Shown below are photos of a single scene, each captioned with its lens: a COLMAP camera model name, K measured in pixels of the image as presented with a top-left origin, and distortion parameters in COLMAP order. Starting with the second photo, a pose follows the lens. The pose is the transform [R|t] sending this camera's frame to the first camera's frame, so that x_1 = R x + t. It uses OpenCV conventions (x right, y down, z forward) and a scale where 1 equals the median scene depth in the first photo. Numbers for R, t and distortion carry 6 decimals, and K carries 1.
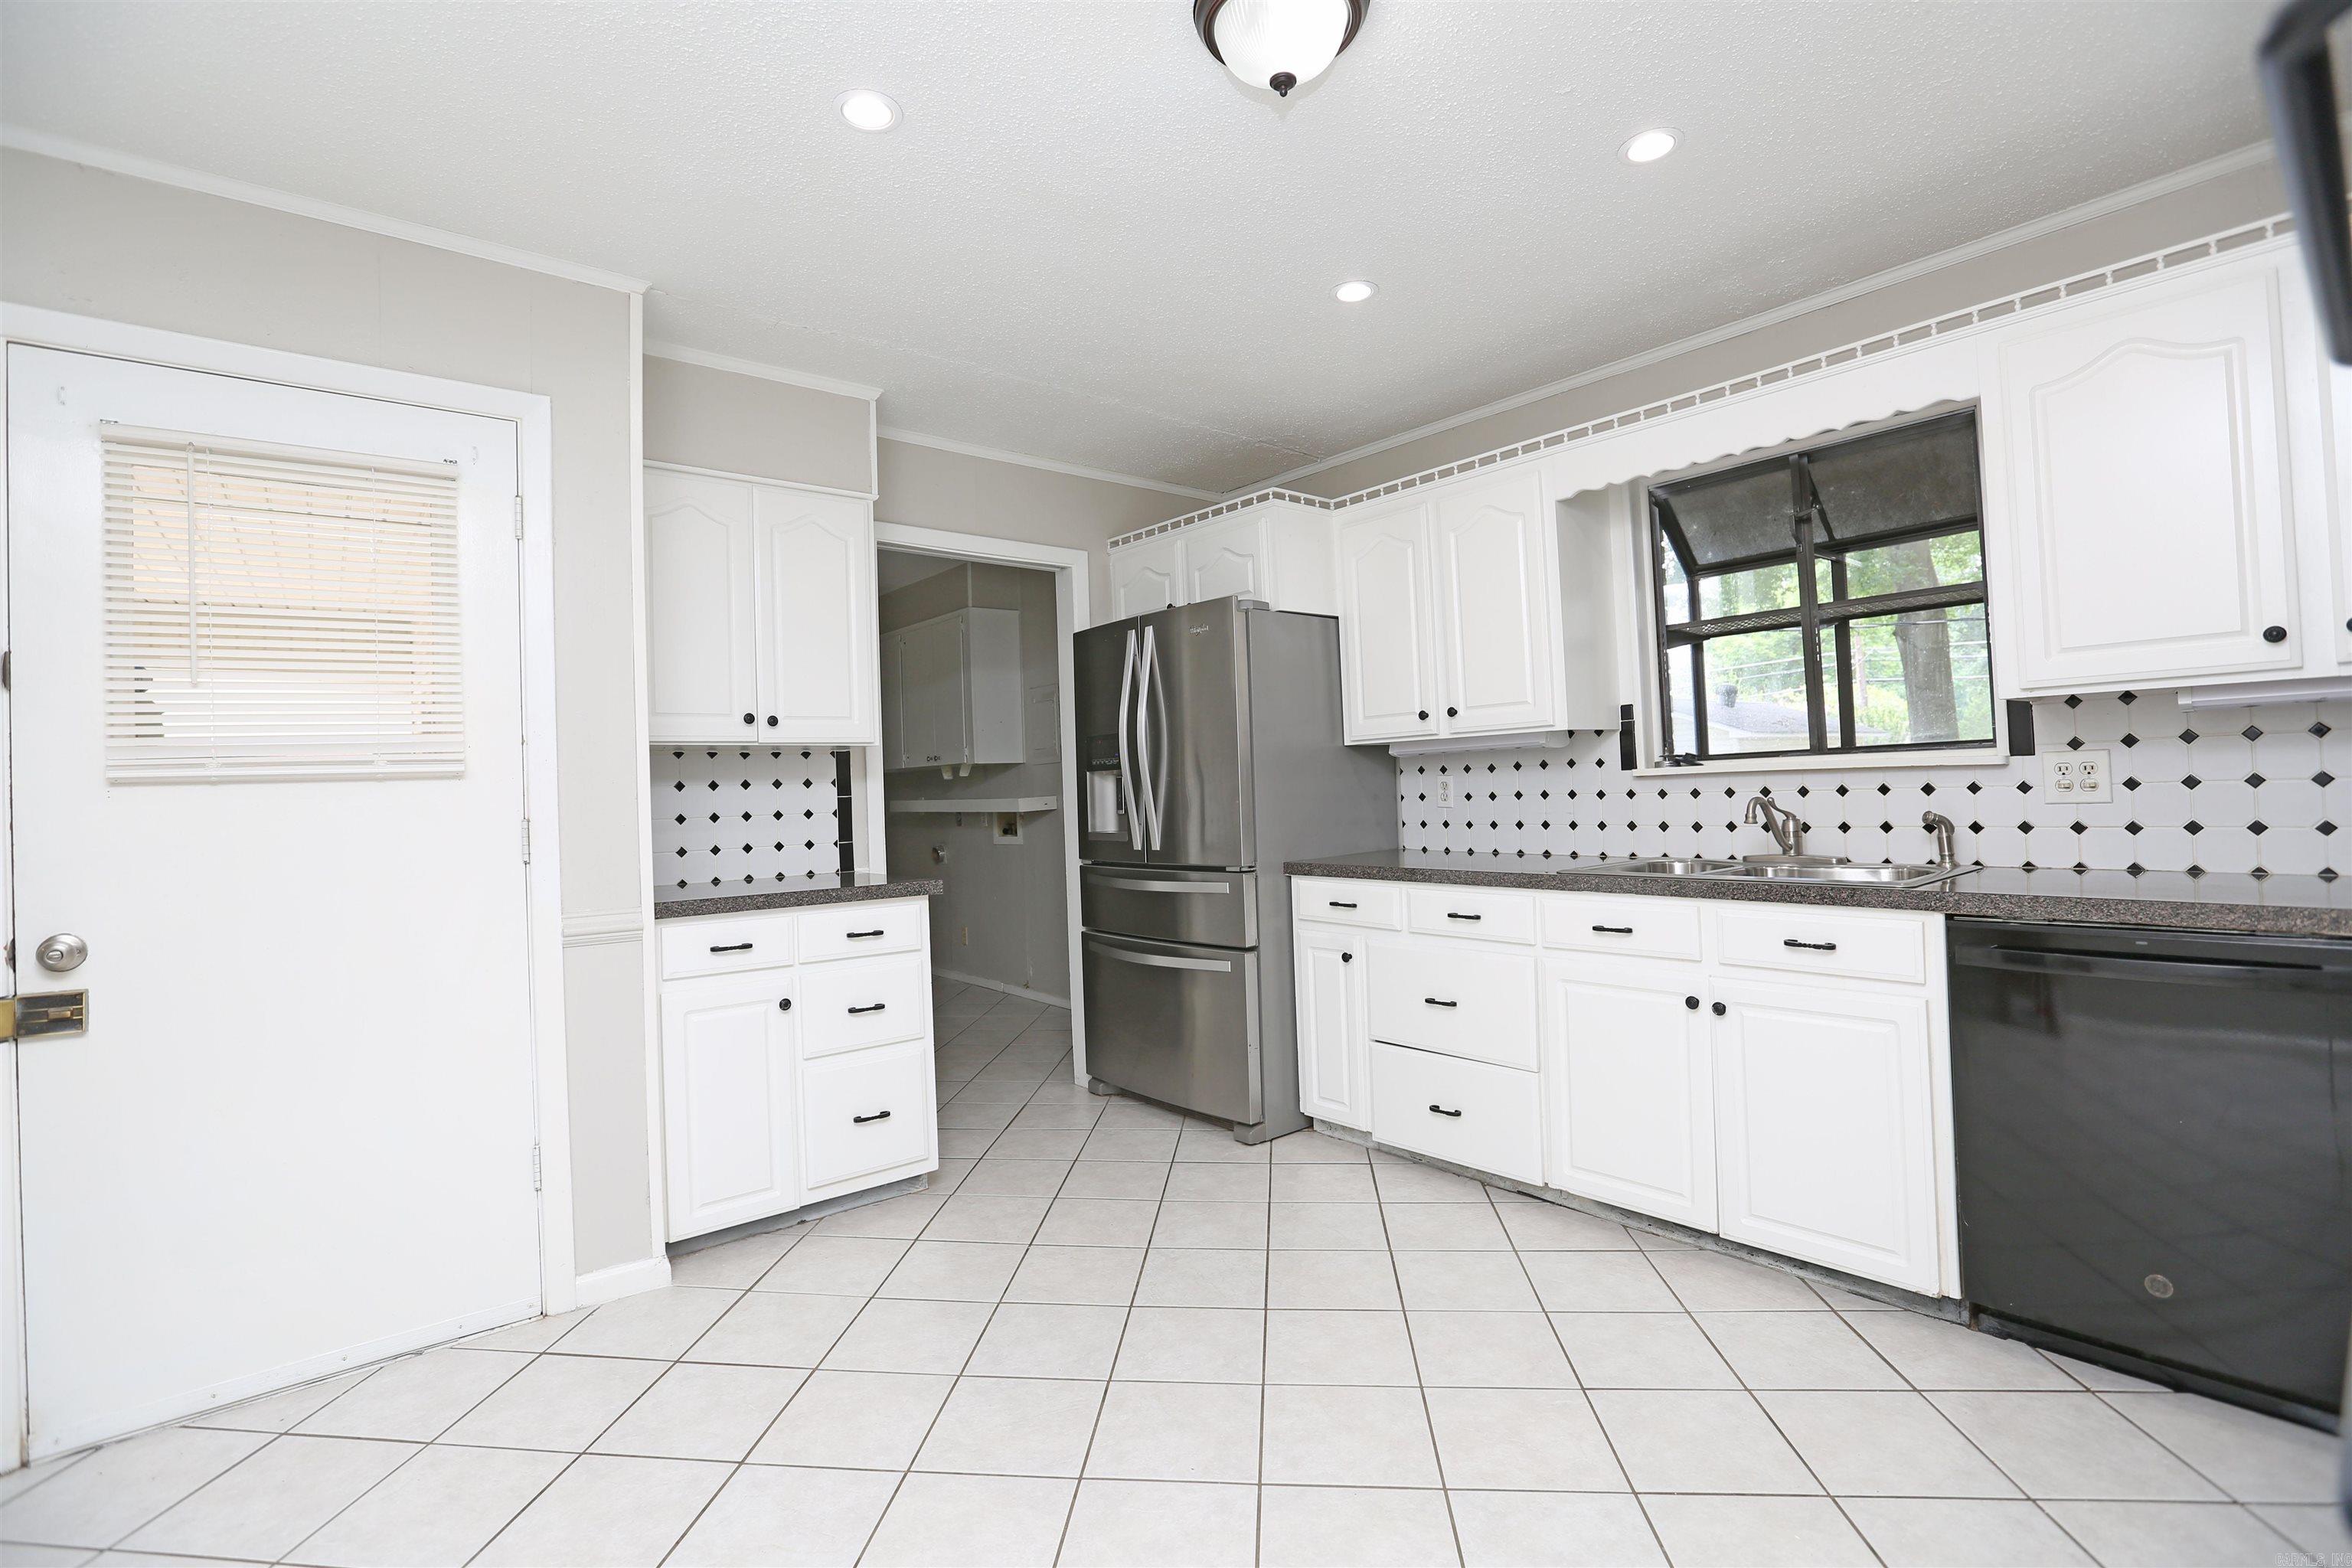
lens RADIAL K [[1065.6, 0, 1172.9], [0, 1065.6, 768.7], [0, 0, 1]] dist [-0.059283, 0.023332]
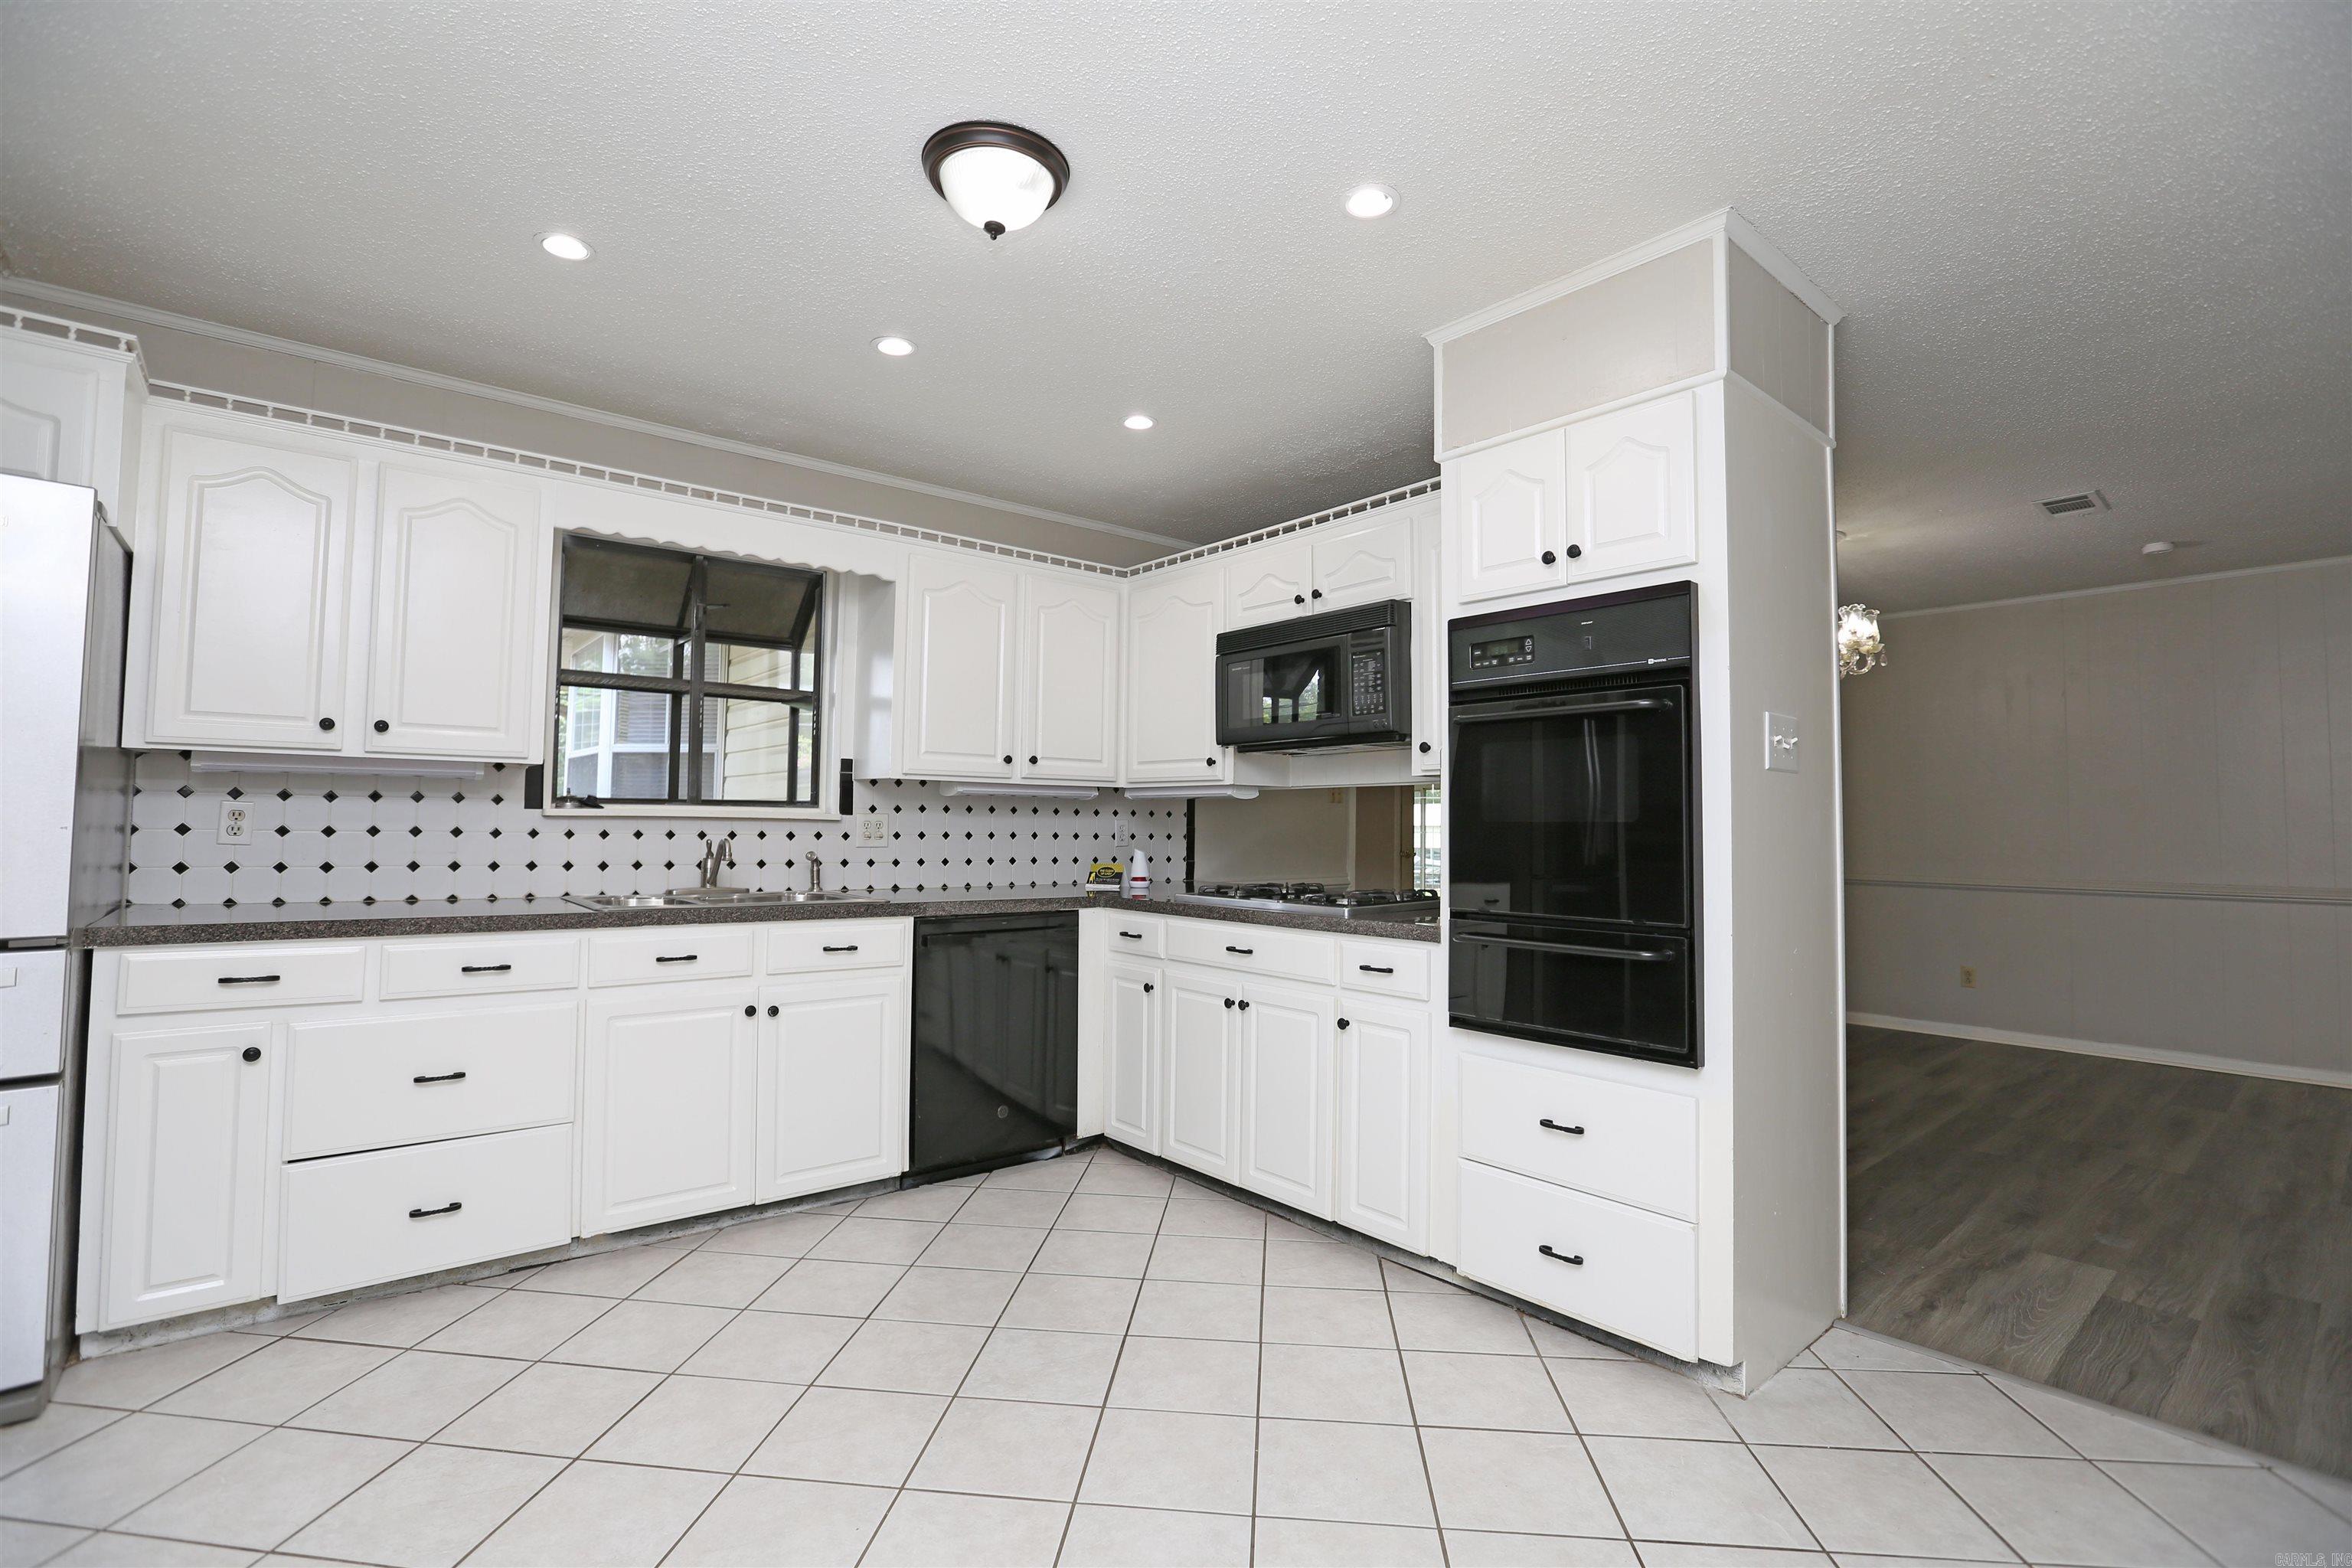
lens RADIAL K [[1065.6, 0, 1172.9], [0, 1065.6, 768.7], [0, 0, 1]] dist [-0.059283, 0.023332]
pose [[-0.000627, 0.085385, 0.996348, -0.598271], [-0.032599, 0.995817, -0.085360, 0.030808], [-0.999468, -0.032534, 0.002159, 0.445511]]
